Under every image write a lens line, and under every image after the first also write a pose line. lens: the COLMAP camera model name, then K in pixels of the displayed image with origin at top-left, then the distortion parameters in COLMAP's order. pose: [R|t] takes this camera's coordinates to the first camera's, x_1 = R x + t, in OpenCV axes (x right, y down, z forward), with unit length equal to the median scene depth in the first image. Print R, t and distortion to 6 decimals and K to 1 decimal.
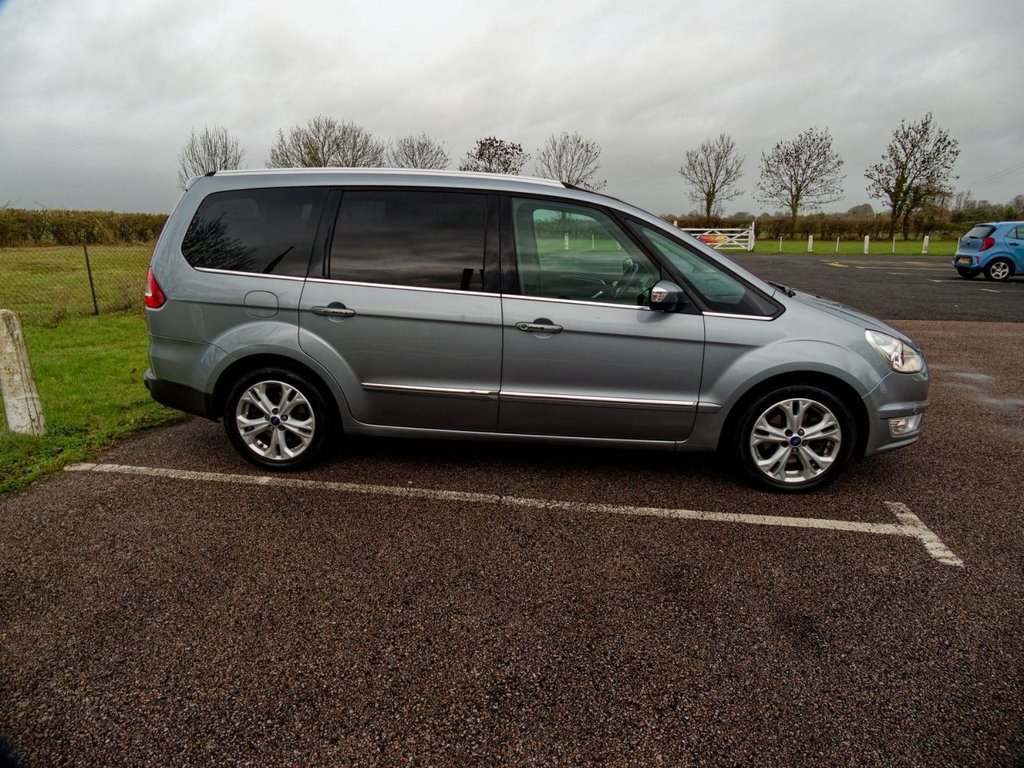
lens RADIAL K [[654.5, 0, 517.2], [0, 654.5, 380.3], [0, 0, 1]] dist [0.003351, -0.001024]
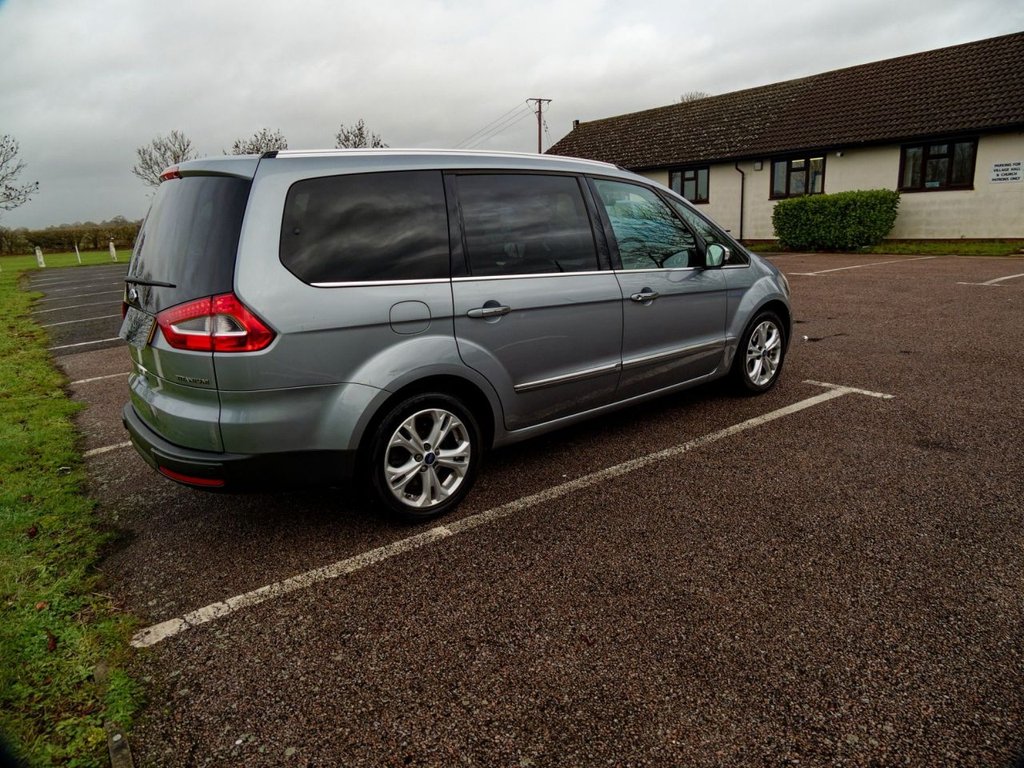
lens RADIAL K [[654.5, 0, 506.2], [0, 654.5, 380.2], [0, 0, 1]] dist [0.003351, -0.001024]
pose [[0.707152, -0.217236, 0.672863, -0.806007], [0.218029, 0.972255, 0.084756, -0.078723], [-0.672606, 0.086768, 0.734896, 0.318937]]
